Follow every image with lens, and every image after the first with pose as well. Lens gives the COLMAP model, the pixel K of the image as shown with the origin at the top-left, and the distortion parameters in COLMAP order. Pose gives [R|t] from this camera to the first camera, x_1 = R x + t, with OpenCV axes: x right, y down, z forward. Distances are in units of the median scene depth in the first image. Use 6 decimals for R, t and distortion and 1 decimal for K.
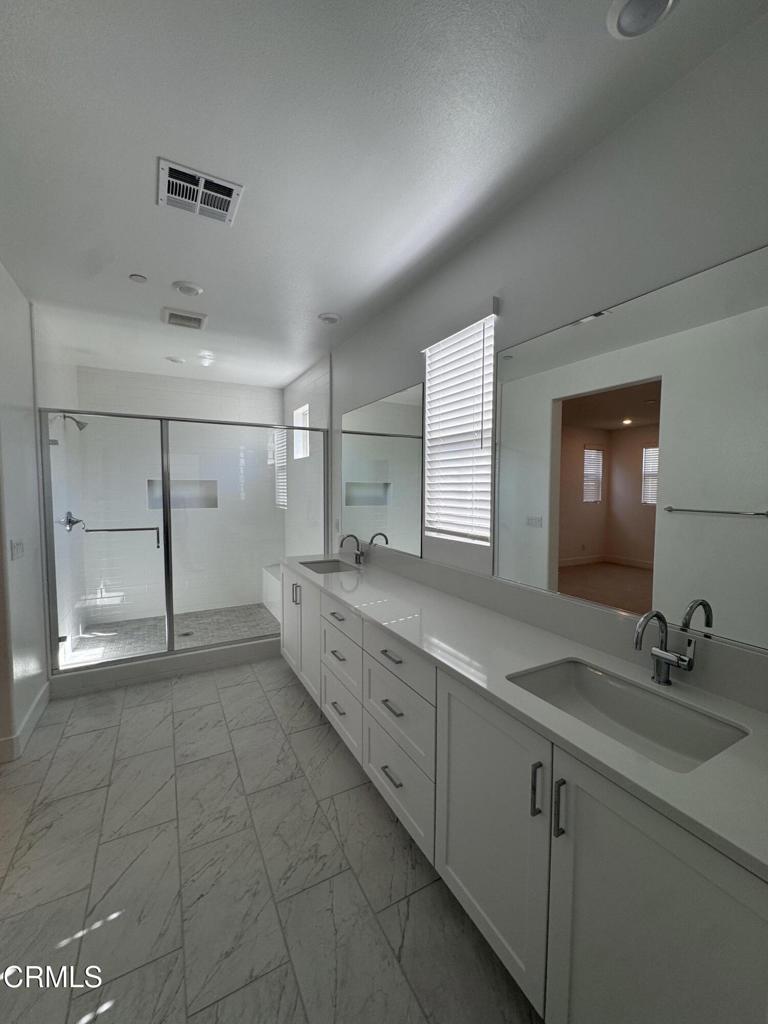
lens RADIAL K [[408.2, 0, 384.0], [0, 408.2, 512.0], [0, 0, 1]] dist [-0.000191, 0.000245]
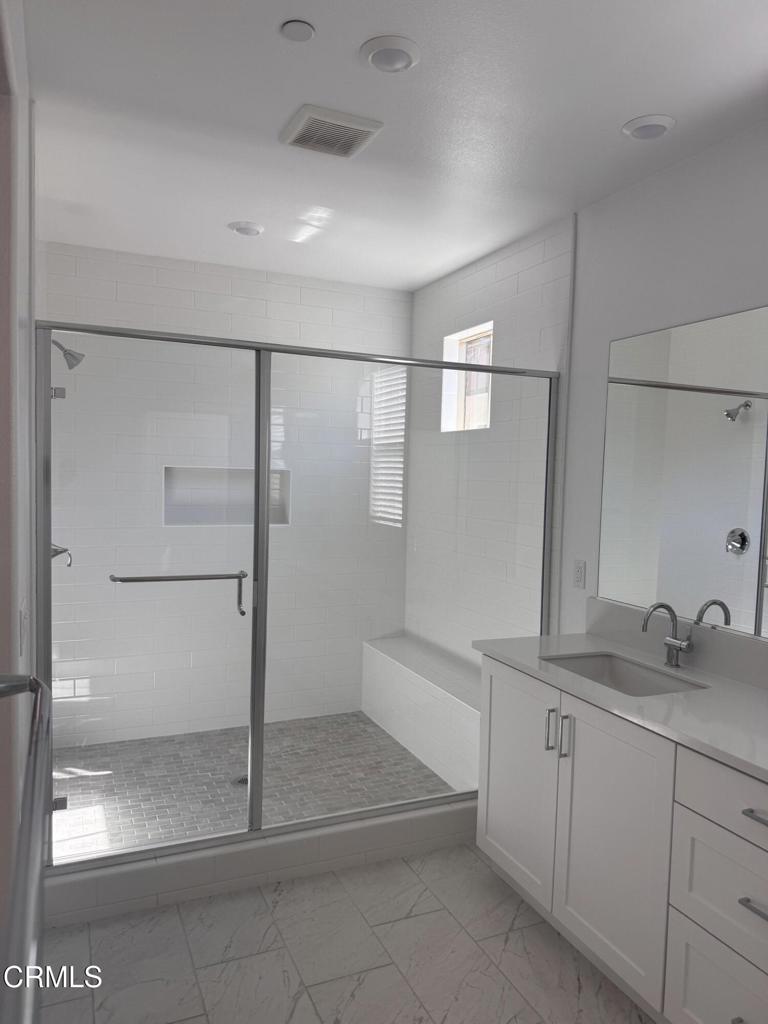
lens RADIAL K [[715.6, 0, 386.0], [0, 715.6, 516.0], [0, 0, 1]] dist [0.069841, -0.115403]
pose [[0.996863, 0.025397, -0.074964, -0.289275], [-0.025652, 0.999668, -0.002442, -0.028060], [0.074877, 0.004357, 0.997183, 0.150212]]
